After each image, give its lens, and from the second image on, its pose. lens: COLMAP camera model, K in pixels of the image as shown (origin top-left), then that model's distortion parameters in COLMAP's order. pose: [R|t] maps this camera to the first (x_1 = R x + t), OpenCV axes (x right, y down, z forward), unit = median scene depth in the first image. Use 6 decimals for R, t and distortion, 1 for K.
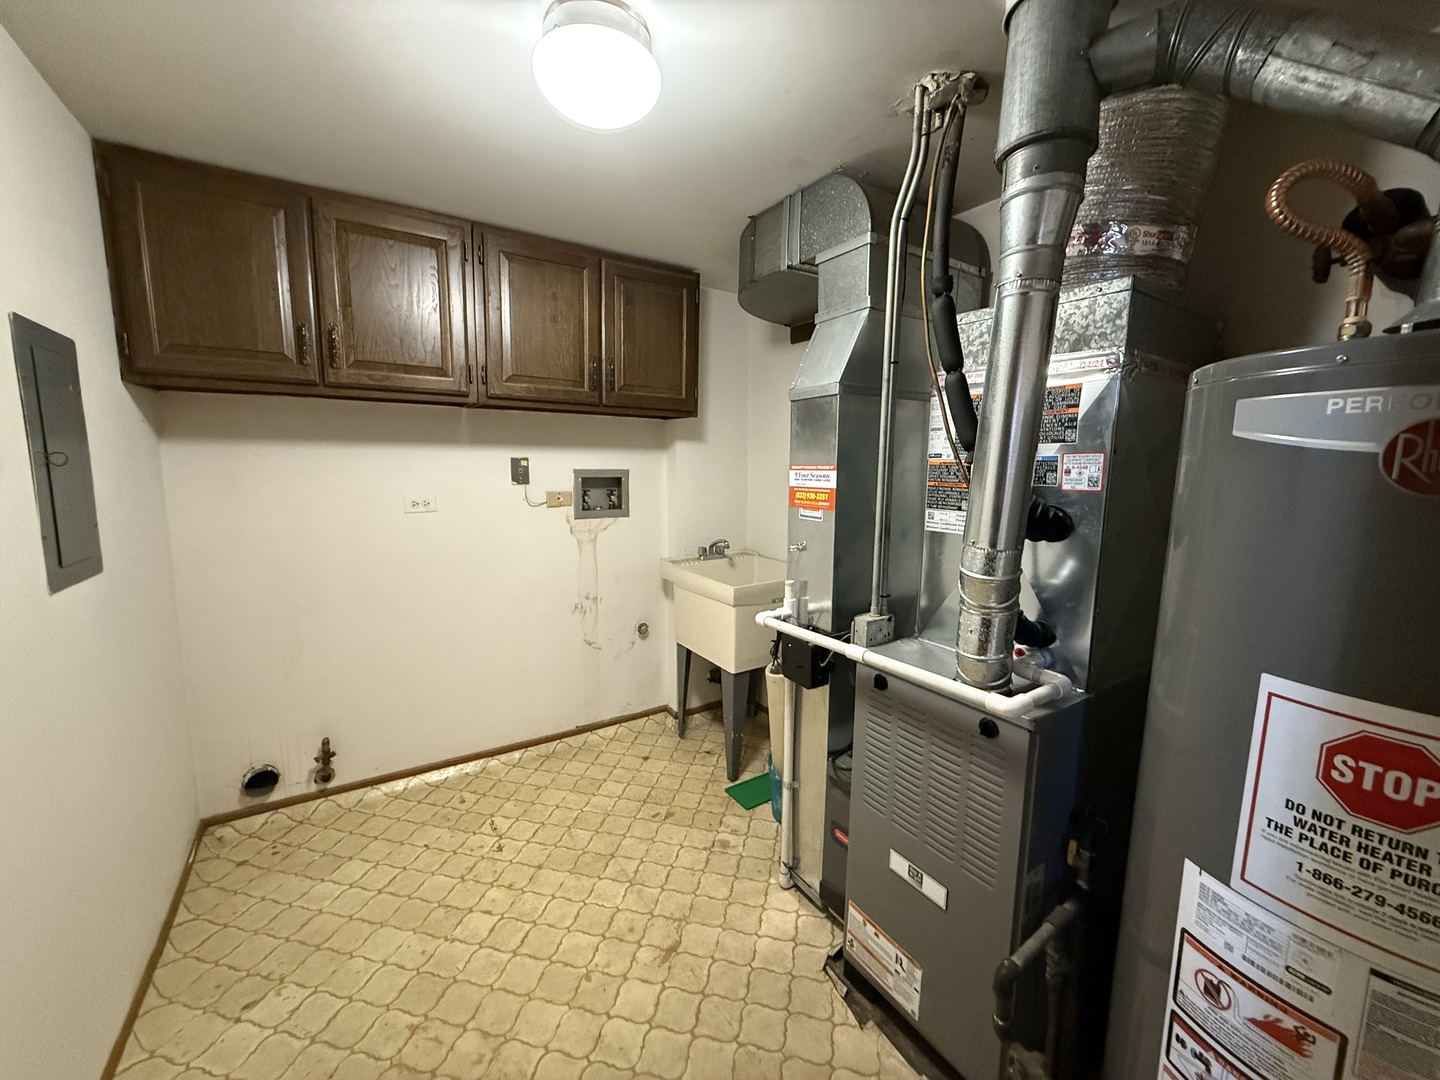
lens RADIAL K [[572.3, 0, 717.1], [0, 572.3, 538.0], [0, 0, 1]] dist [-0.000052, 0.000212]
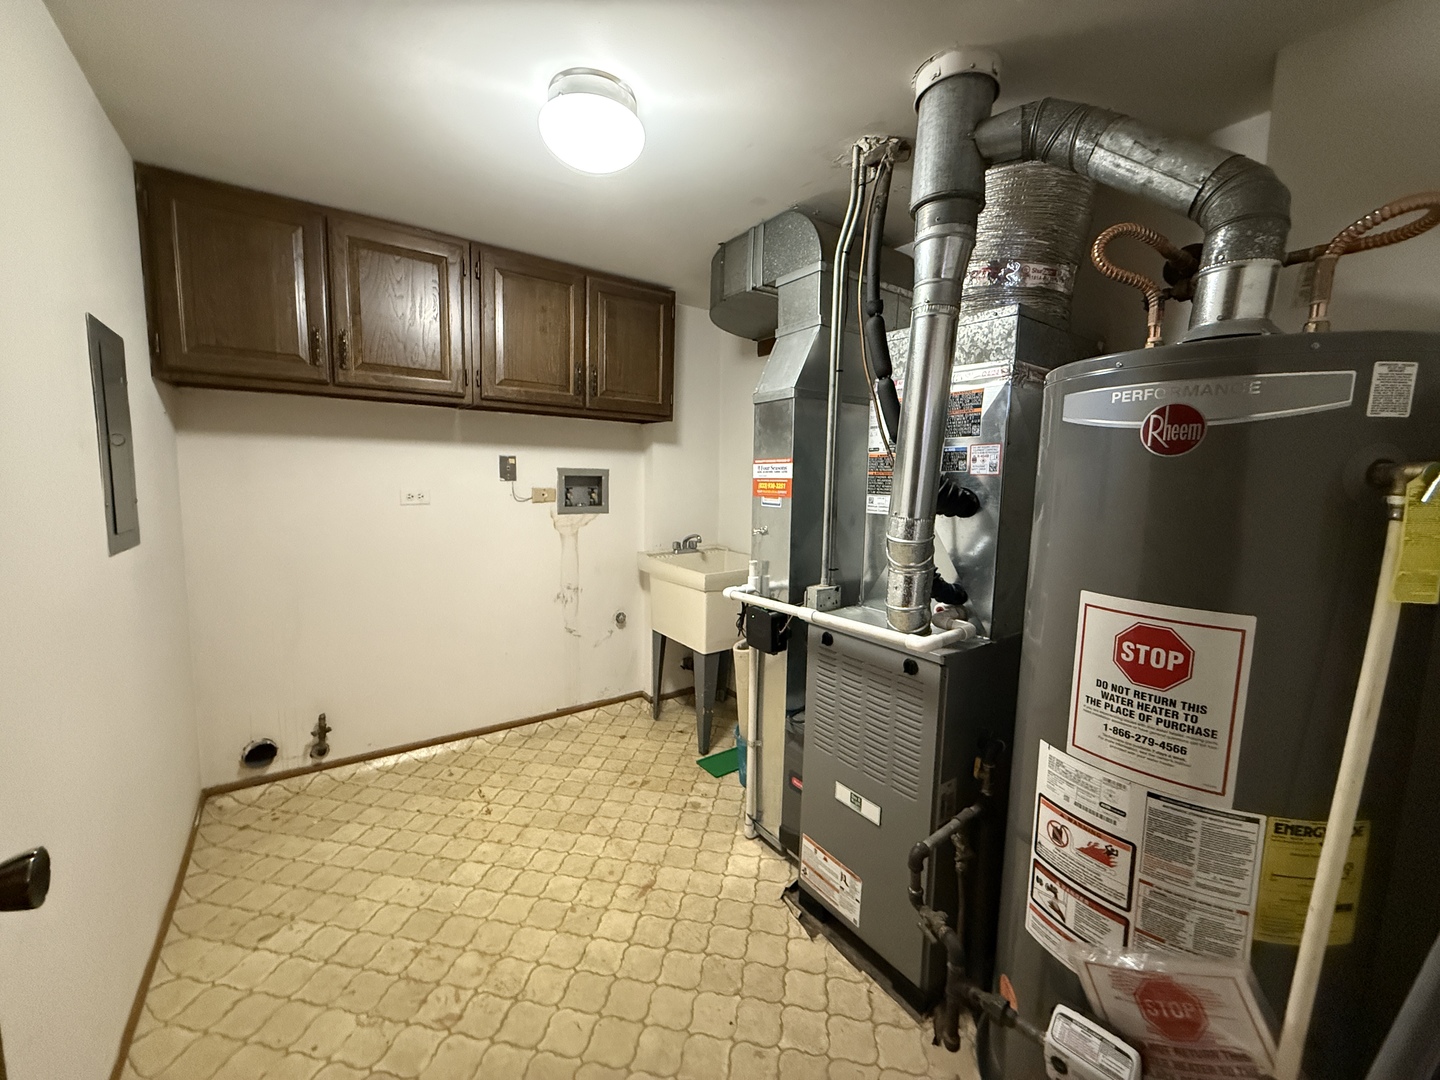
lens RADIAL K [[572.3, 0, 717.1], [0, 572.3, 538.0], [0, 0, 1]] dist [-0.000052, 0.000212]
pose [[0.998979, 0.003996, 0.044993, 0.003904], [-0.002908, 0.999702, -0.024221, 0.066080], [-0.045076, 0.024065, 0.998694, -0.158026]]
